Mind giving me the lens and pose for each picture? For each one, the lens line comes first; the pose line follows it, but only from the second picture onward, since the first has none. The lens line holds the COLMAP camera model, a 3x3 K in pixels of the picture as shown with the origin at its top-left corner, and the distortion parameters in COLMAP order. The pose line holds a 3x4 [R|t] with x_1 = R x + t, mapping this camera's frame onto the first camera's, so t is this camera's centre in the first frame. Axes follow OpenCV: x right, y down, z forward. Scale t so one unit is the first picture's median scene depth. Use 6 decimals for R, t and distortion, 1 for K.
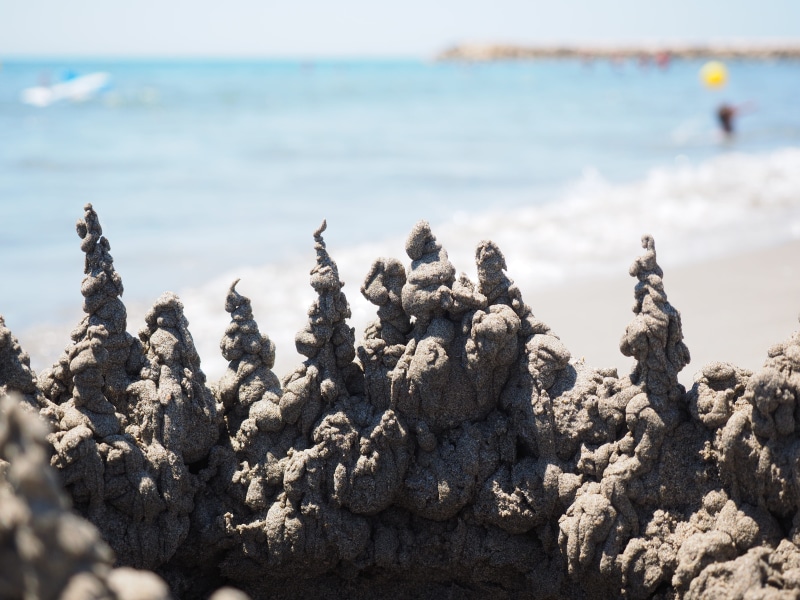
lens RADIAL K [[1415.8, 0, 400.0], [0, 1415.8, 300.0], [0, 0, 1]] dist [-0.030627, -0.066312]
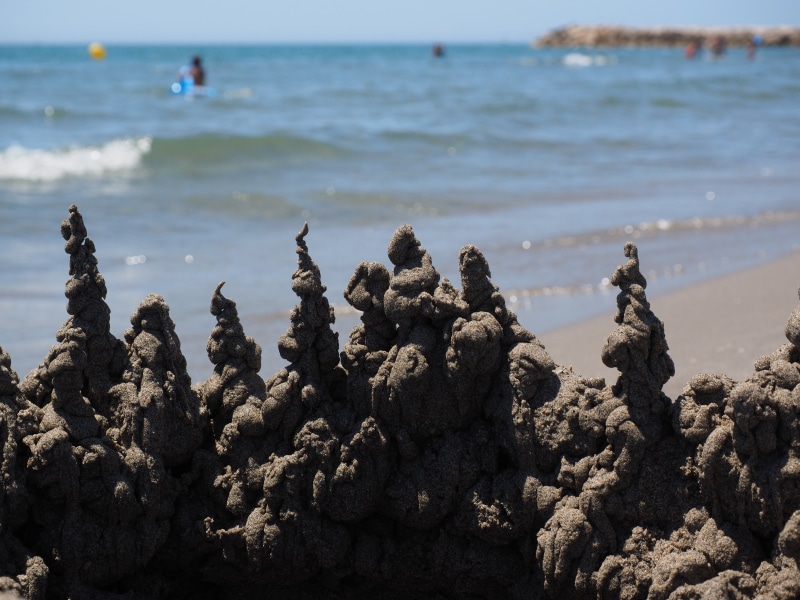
lens RADIAL K [[1415.8, 0, 400.0], [0, 1415.8, 300.0], [0, 0, 1]] dist [-0.030627, -0.066312]
pose [[0.997226, 0.012052, -0.073451, 0.085470], [-0.011273, 0.999876, 0.011019, -0.015019], [0.073575, -0.010160, 0.997238, 0.020864]]
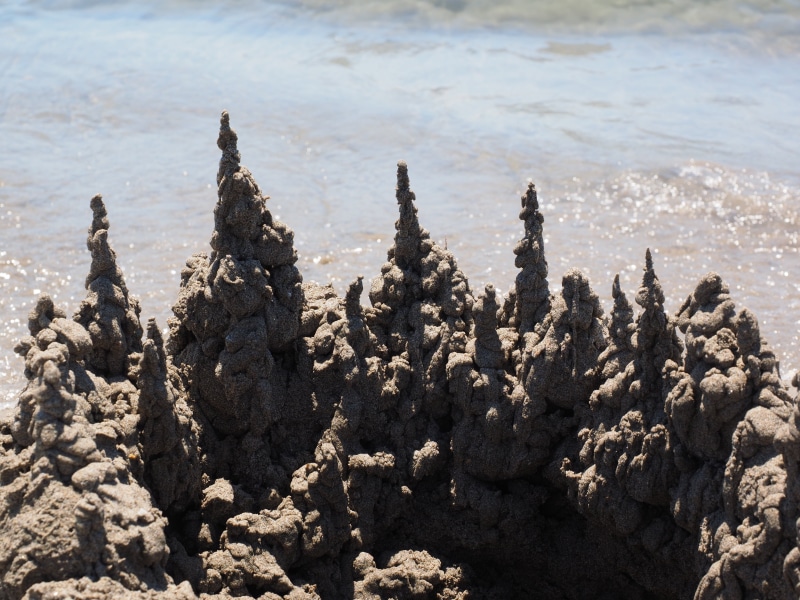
lens RADIAL K [[1790.2, 0, 400.0], [0, 1790.2, 300.0], [0, 0, 1]] dist [-0.004332, -0.220762]
pose [[0.559001, 0.293550, -0.775465, 0.964788], [-0.139810, 0.955213, 0.260809, -0.364921], [0.817295, -0.037375, 0.575006, 0.009059]]
